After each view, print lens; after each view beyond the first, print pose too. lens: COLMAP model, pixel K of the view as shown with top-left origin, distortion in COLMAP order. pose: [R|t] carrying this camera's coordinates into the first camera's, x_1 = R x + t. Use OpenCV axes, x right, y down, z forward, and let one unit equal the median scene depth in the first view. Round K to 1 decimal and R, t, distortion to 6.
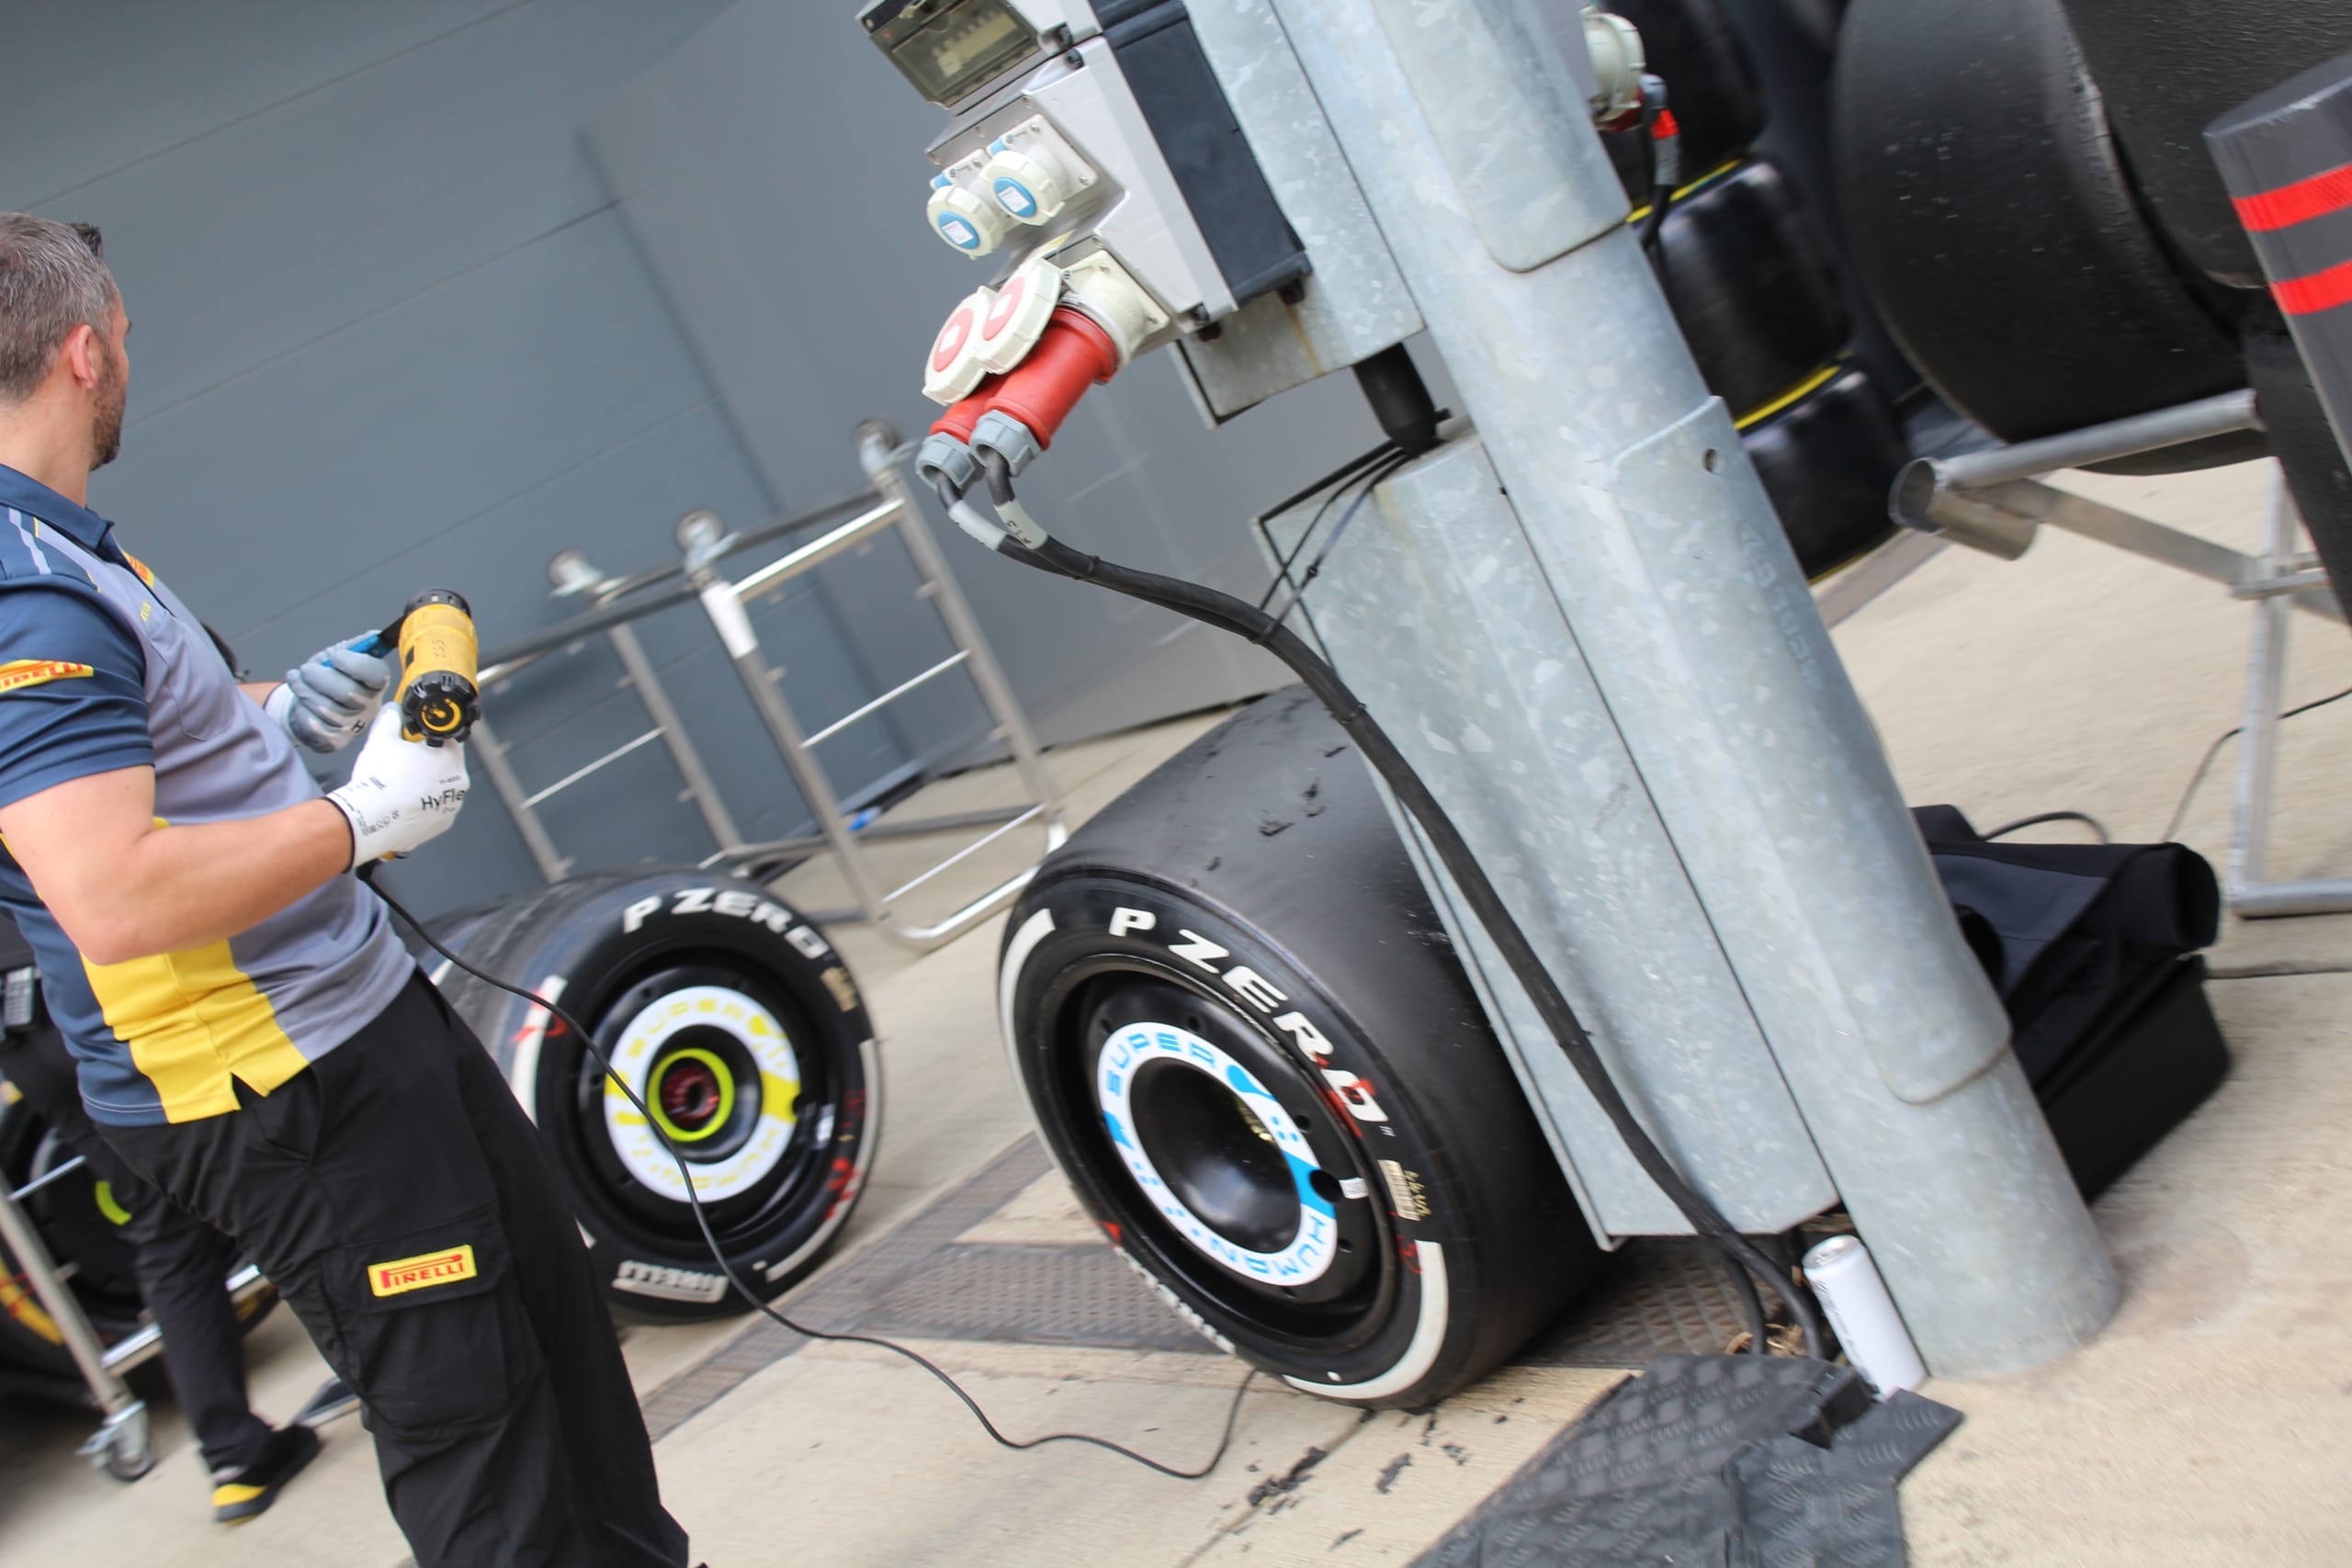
lens RADIAL K [[3414.1, 0, 1171.3], [0, 3414.1, 775.2], [0, 0, 1]] dist [-0.053312, 0.000000]
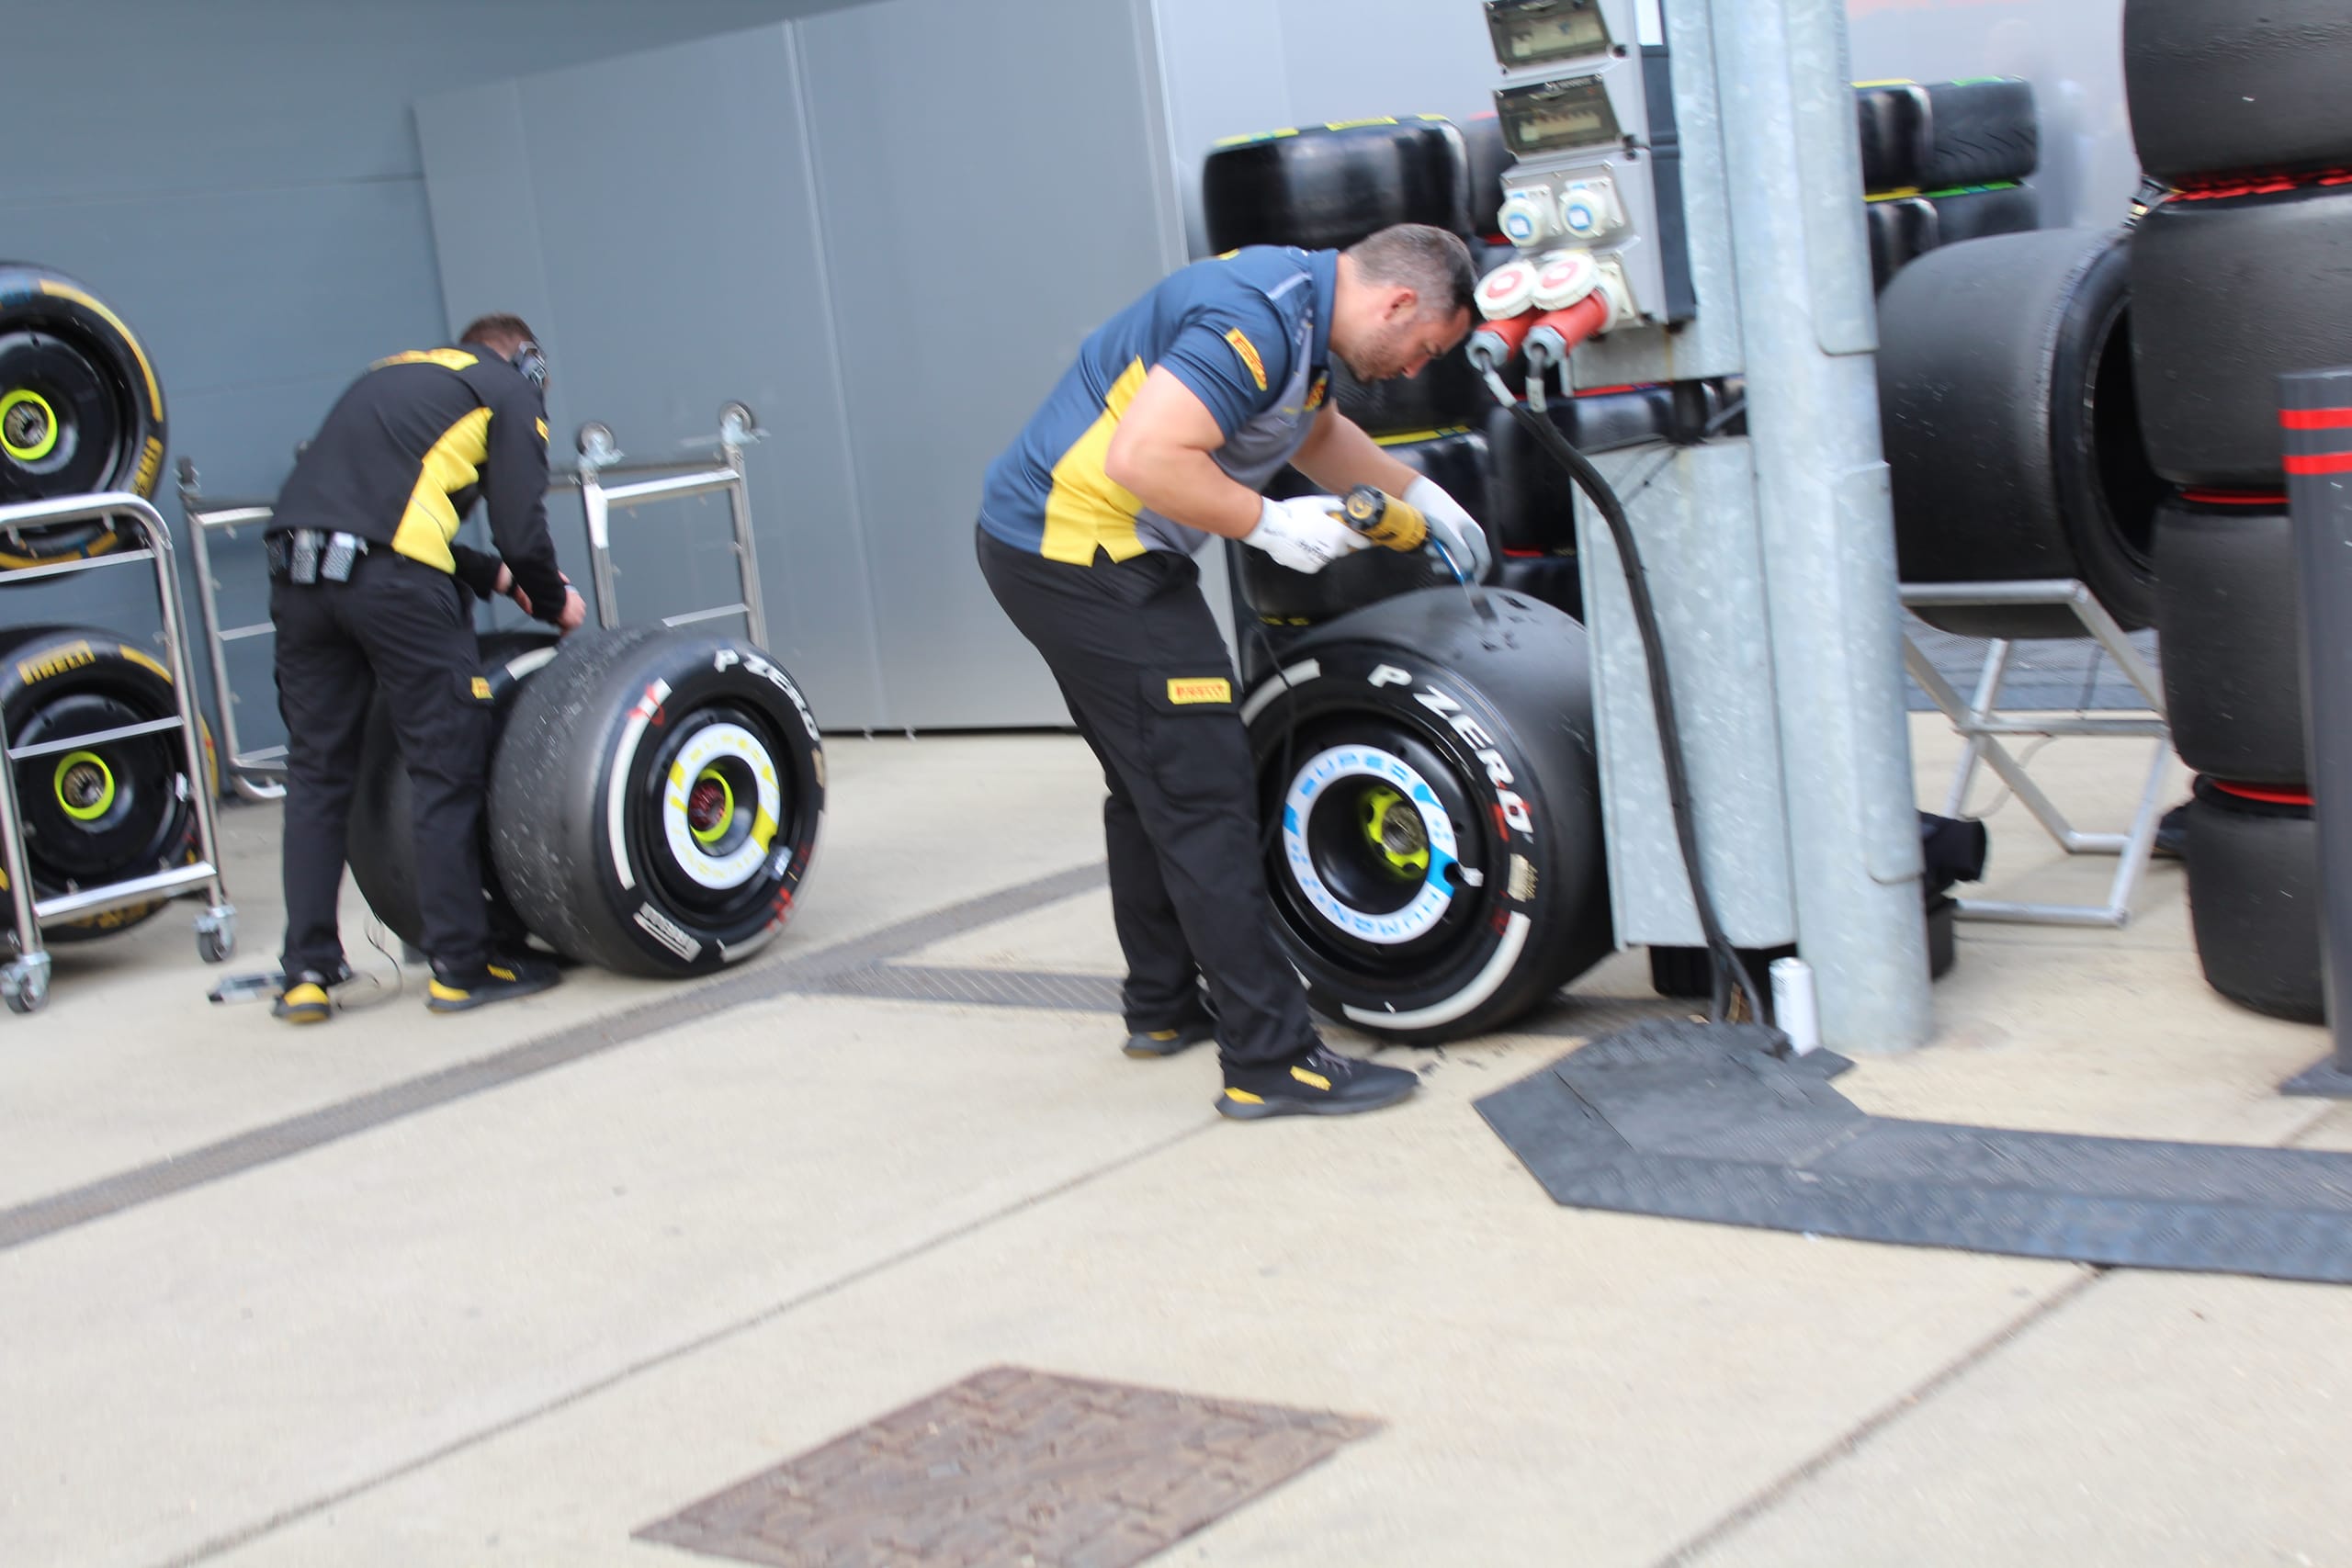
lens RADIAL K [[3414.1, 0, 1177.0], [0, 3414.1, 790.1], [0, 0, 1]] dist [-0.053312, 0.000000]
pose [[0.913778, 0.300180, 0.273684, -0.519993], [-0.272508, 0.952634, -0.135009, 0.333612], [-0.301247, 0.048787, 0.952297, -0.480592]]
